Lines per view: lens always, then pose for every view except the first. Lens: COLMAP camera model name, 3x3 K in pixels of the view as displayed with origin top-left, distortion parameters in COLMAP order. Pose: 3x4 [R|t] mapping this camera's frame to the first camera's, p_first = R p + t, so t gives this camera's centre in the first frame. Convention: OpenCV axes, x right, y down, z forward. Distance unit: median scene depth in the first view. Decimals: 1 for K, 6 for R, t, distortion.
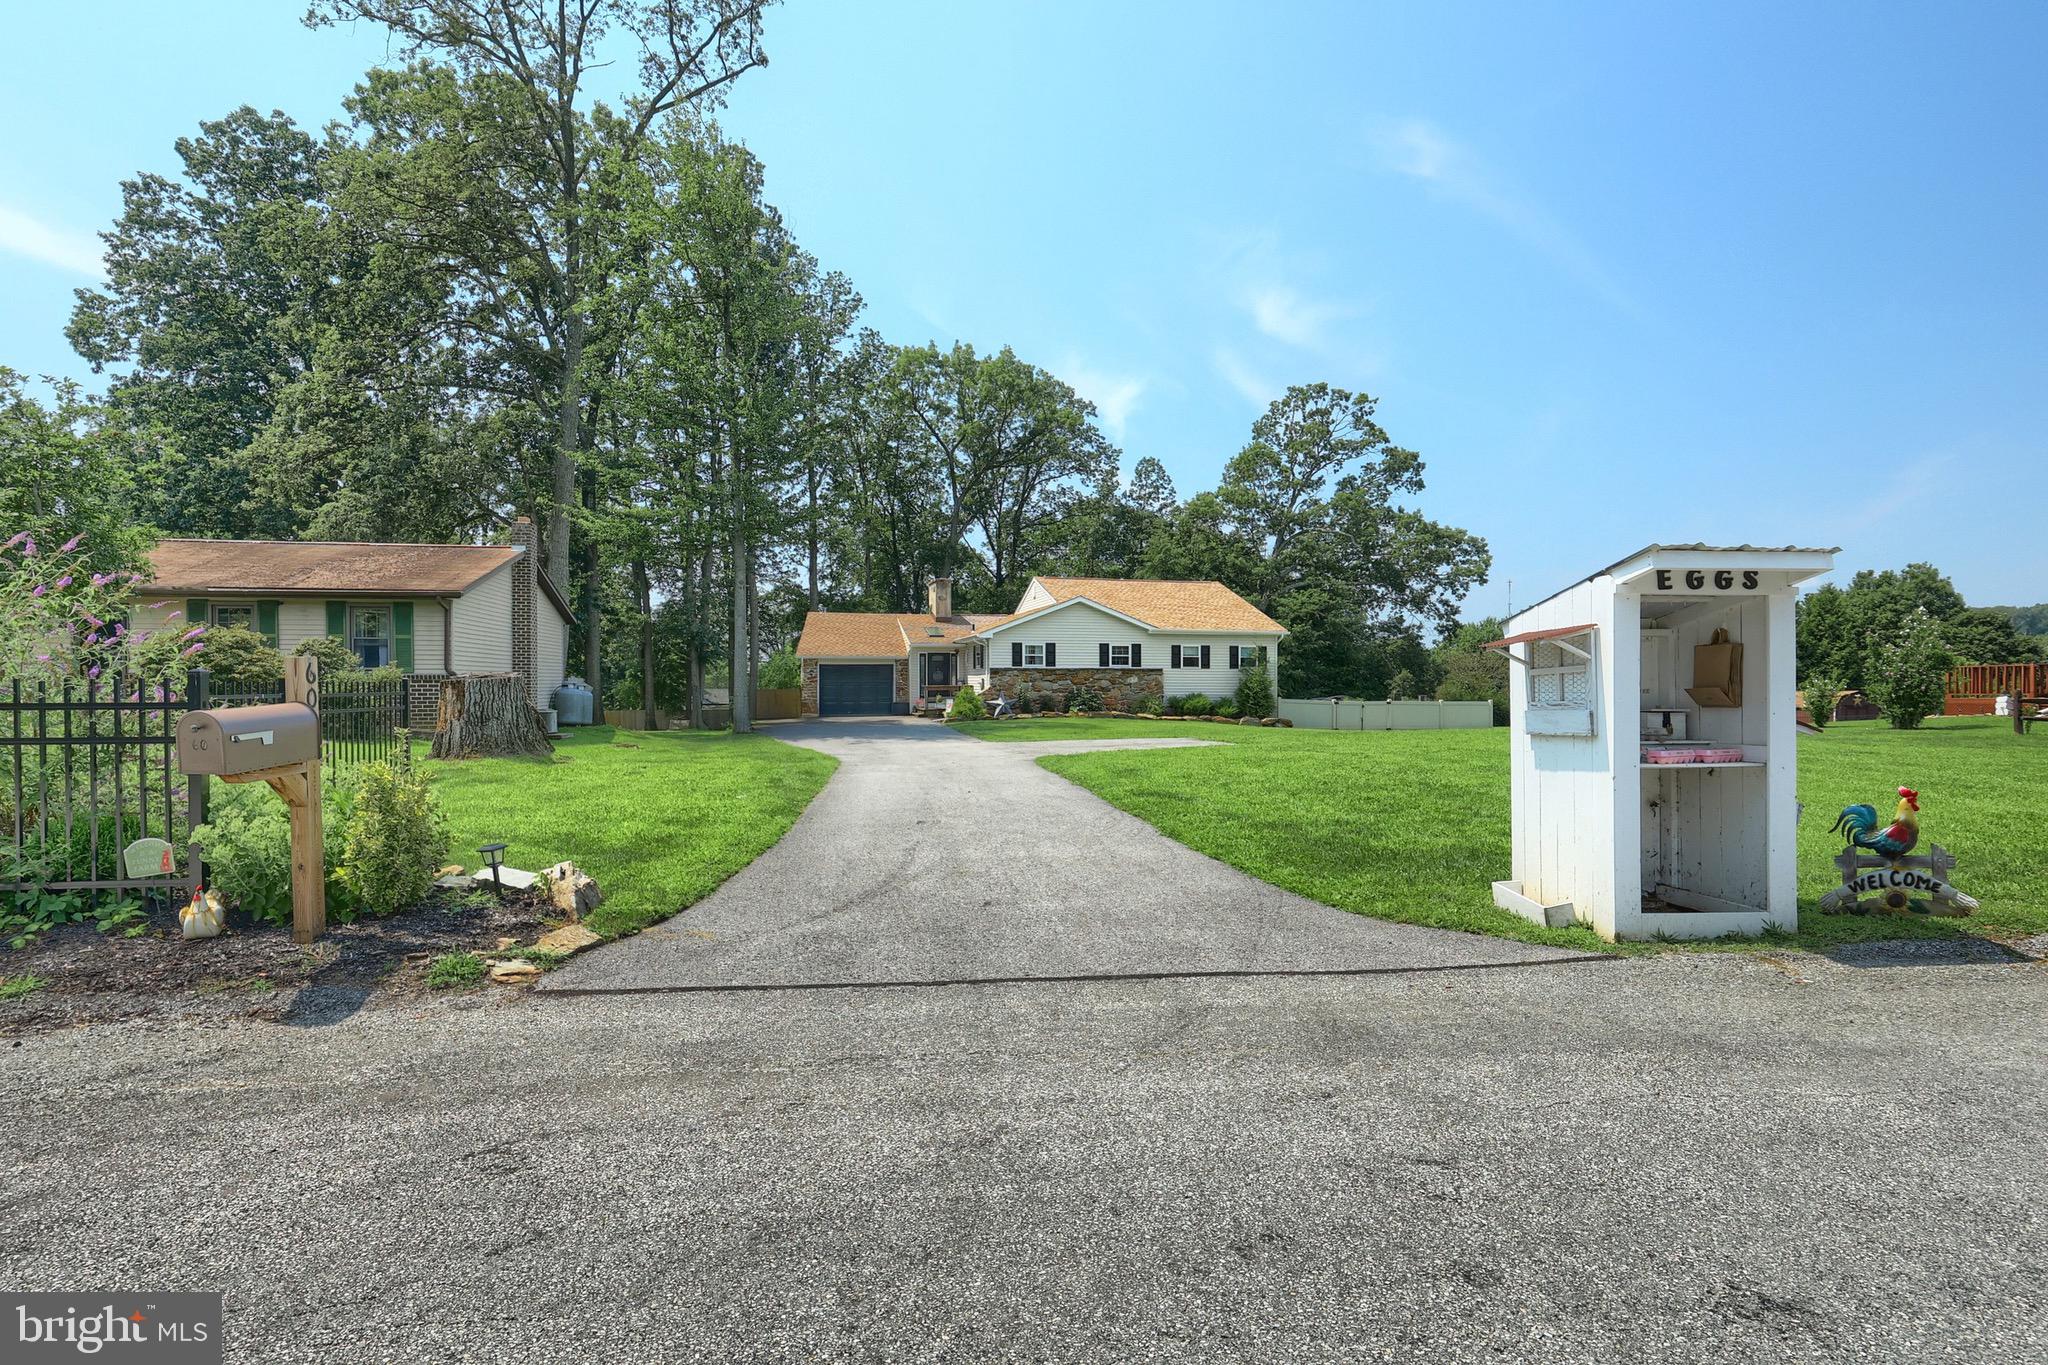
lens RADIAL K [[956.7, 0, 1024.0], [0, 956.7, 682.5], [0, 0, 1]] dist [0.019645, -0.000076]
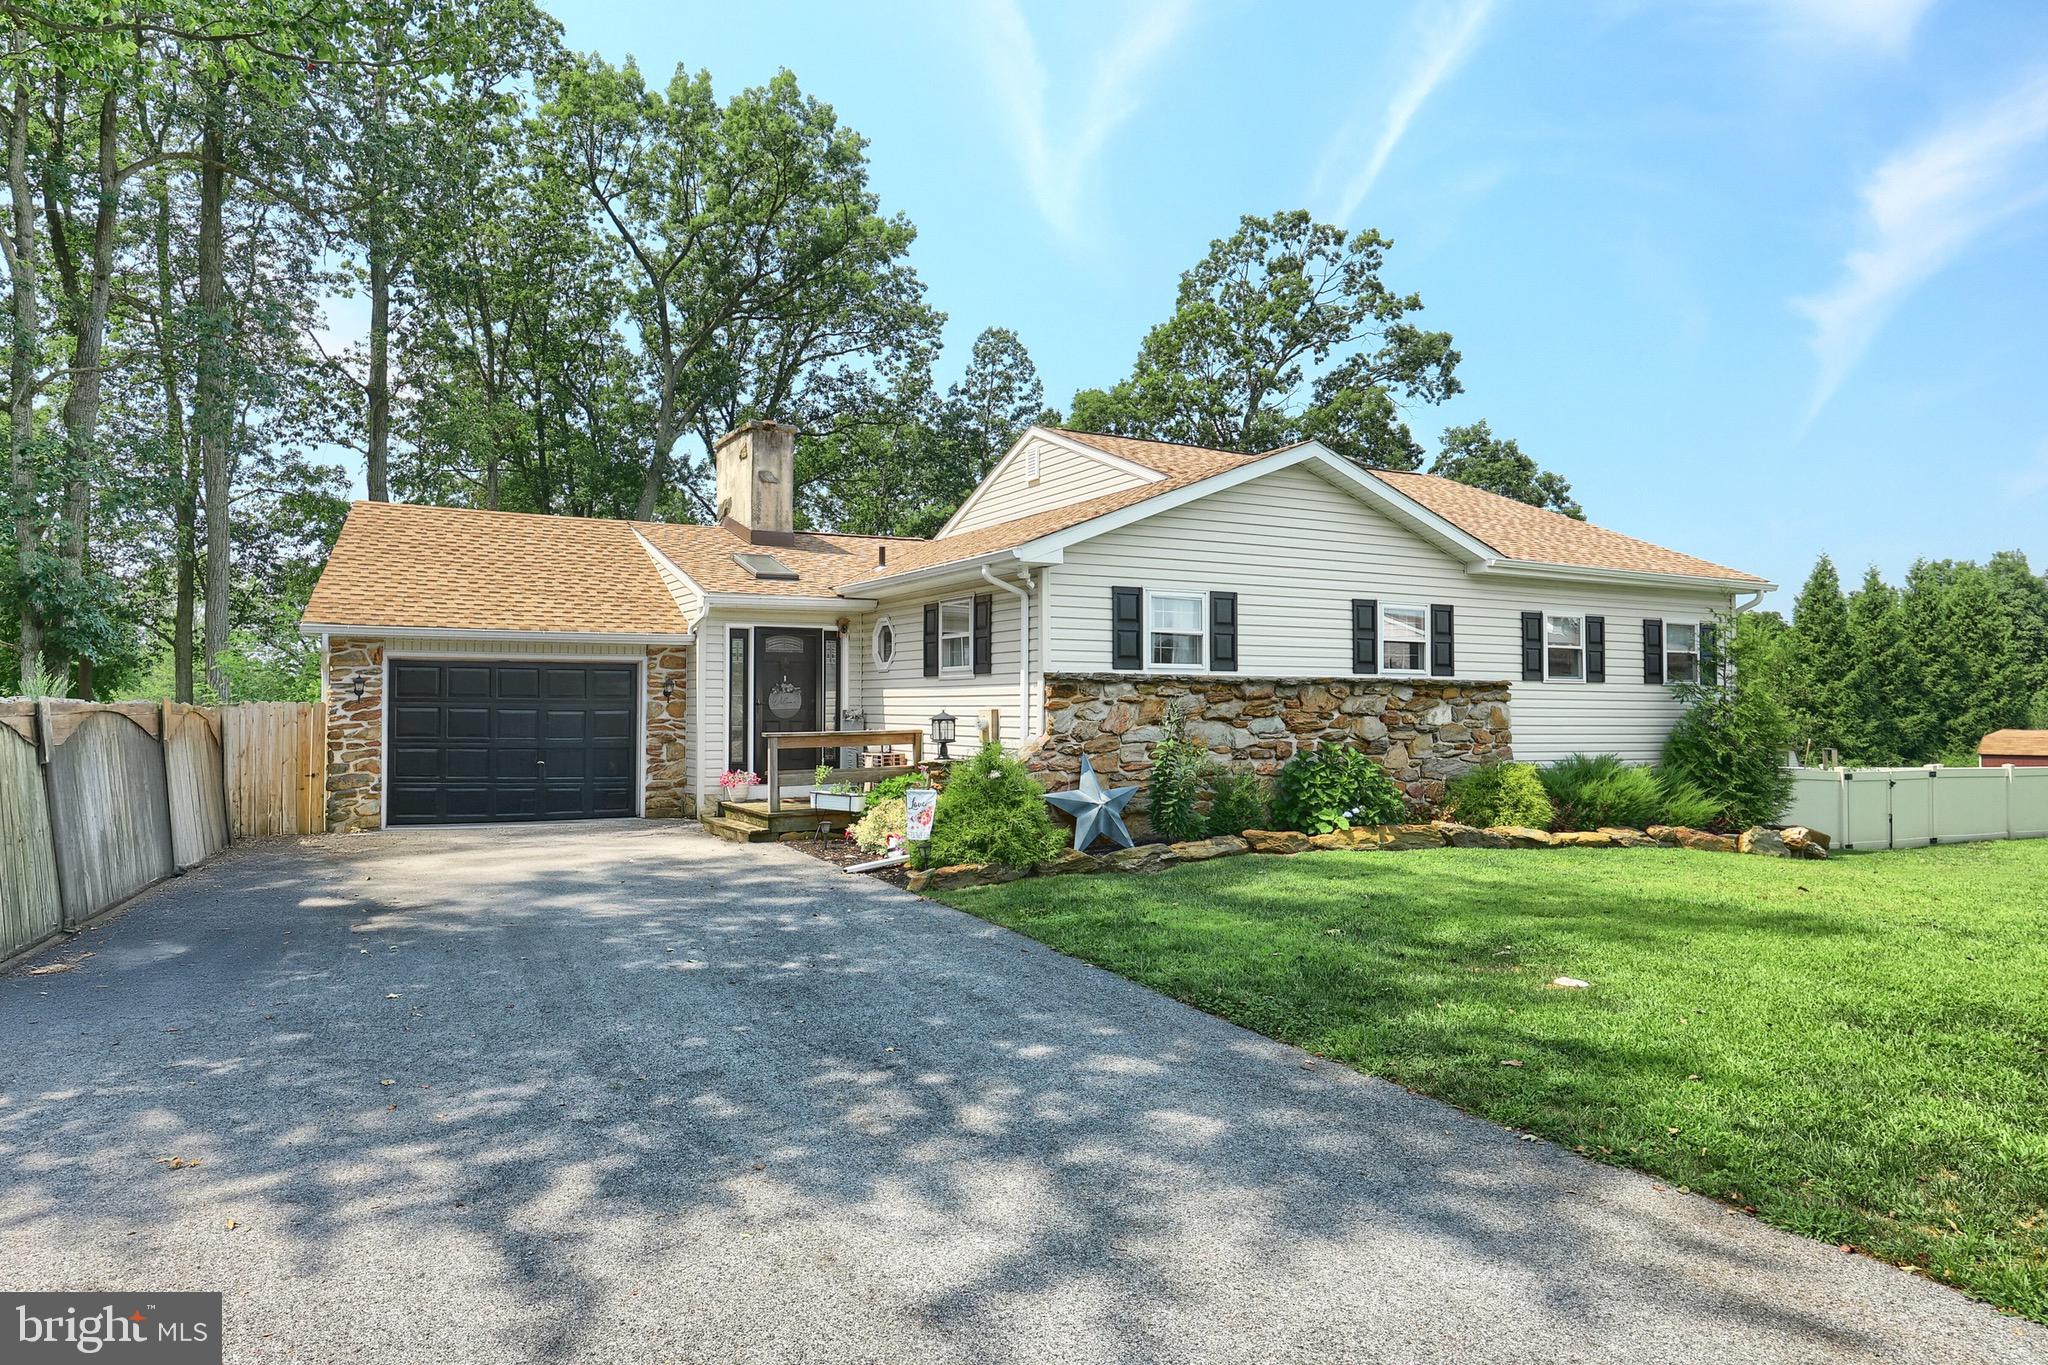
lens RADIAL K [[1265.9, 0, 953.6], [0, 1265.9, 674.2], [0, 0, 1]] dist [-0.000559, 0.000722]
pose [[0.978307, 0.009871, 0.206926, -0.064013], [-0.004401, 0.999629, -0.026876, -0.002249], [-0.207114, 0.025382, 0.977987, 0.299529]]
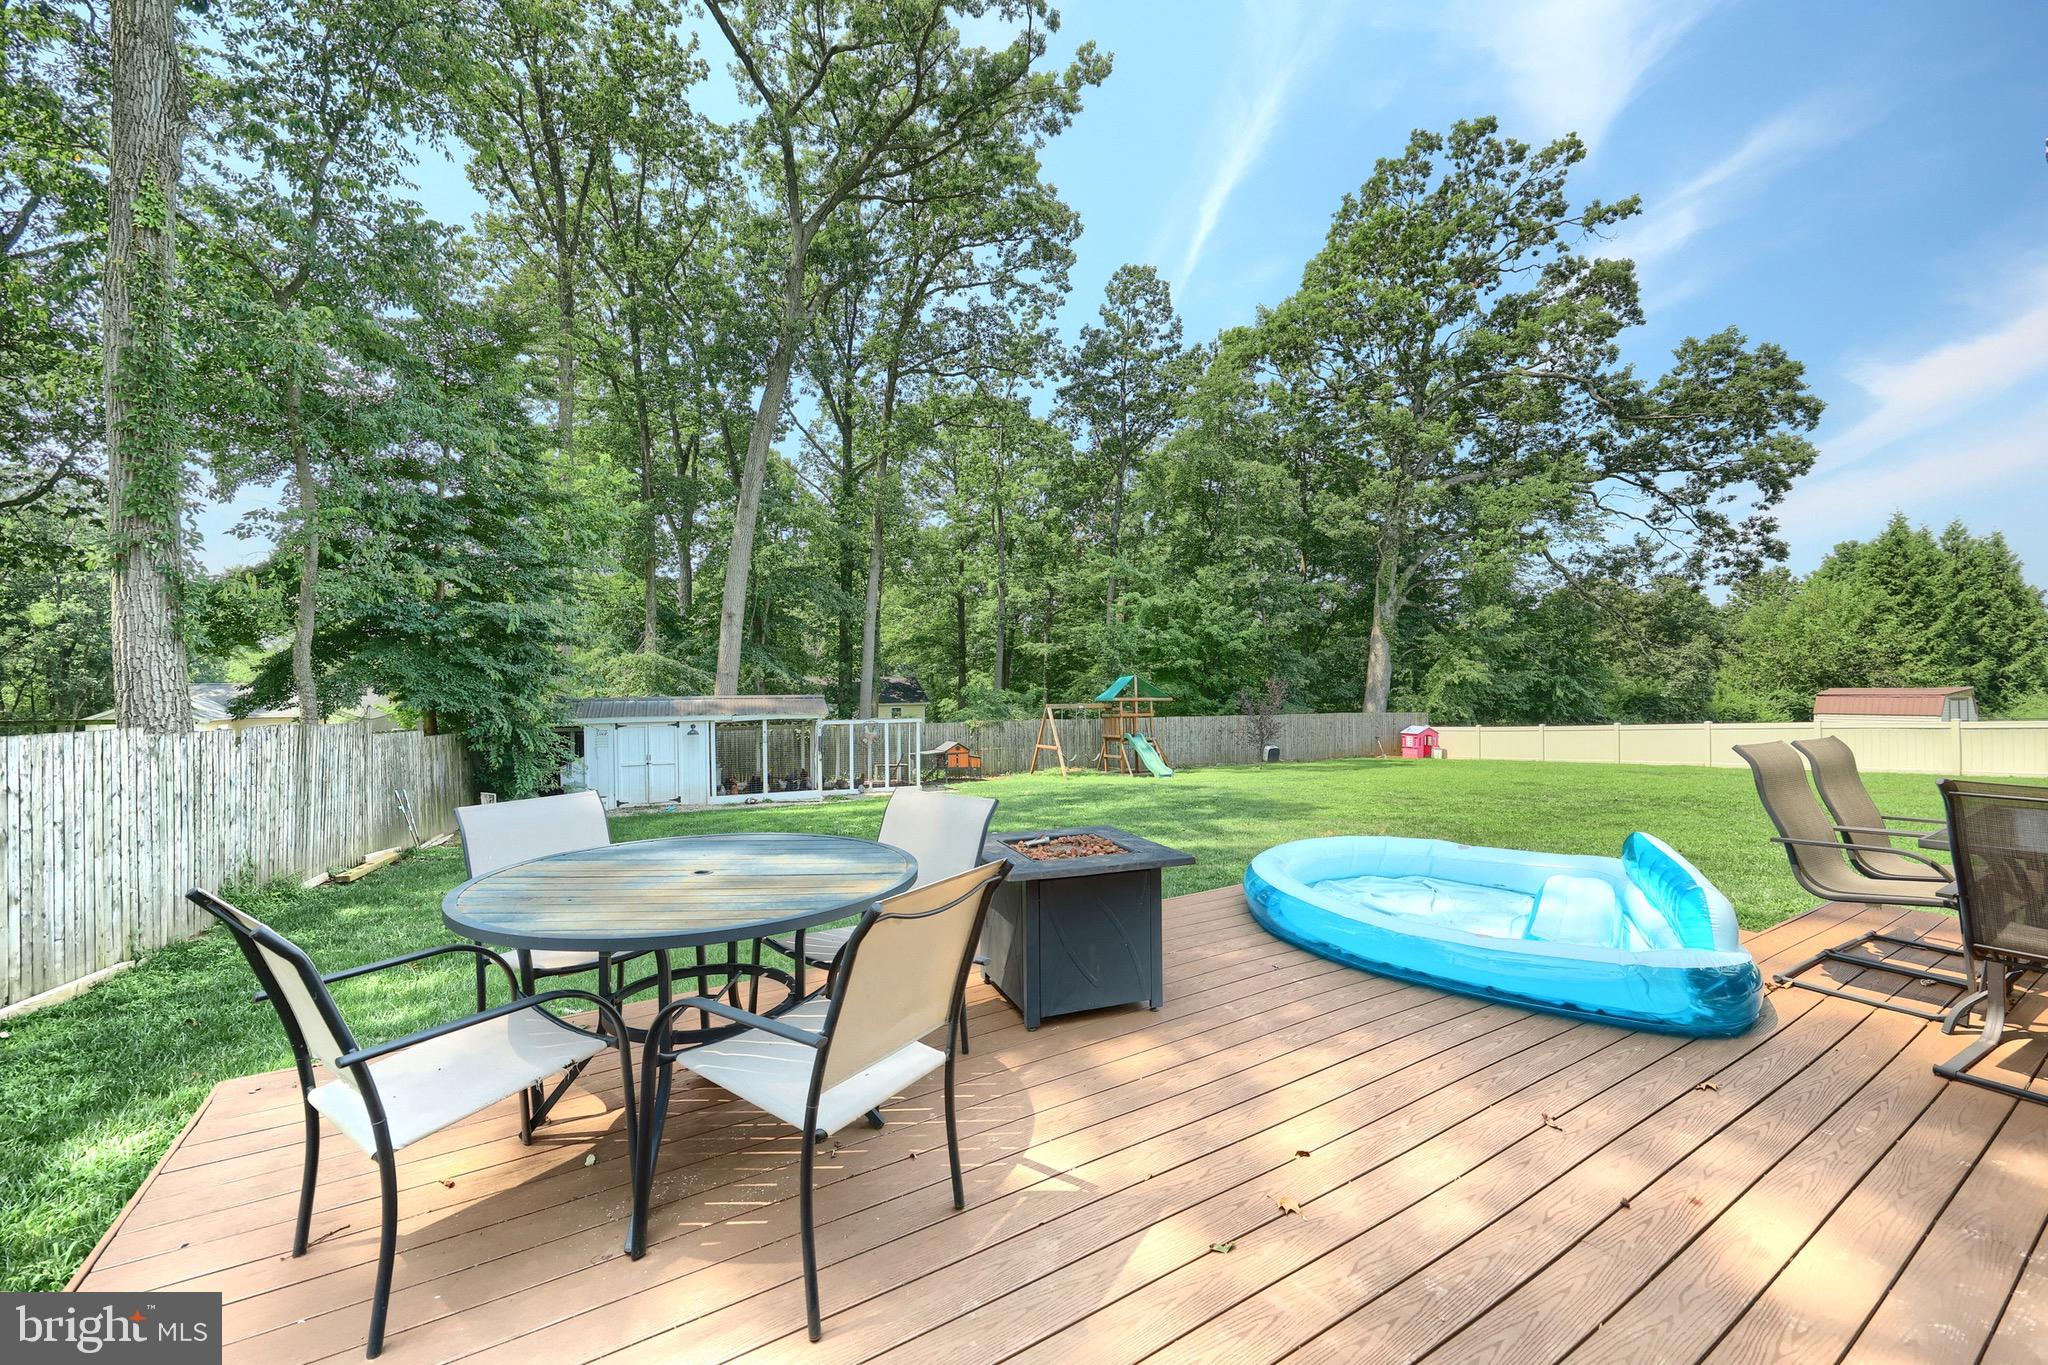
lens RADIAL K [[811.6, 0, 1019.1], [0, 811.6, 683.6], [0, 0, 1]] dist [-0.002994, -0.000225]
pose [[0.955215, -0.005374, 0.295865, -0.089049], [0.004653, 0.999984, 0.003141, 0.010066], [-0.295877, -0.001624, 0.955225, 0.671906]]
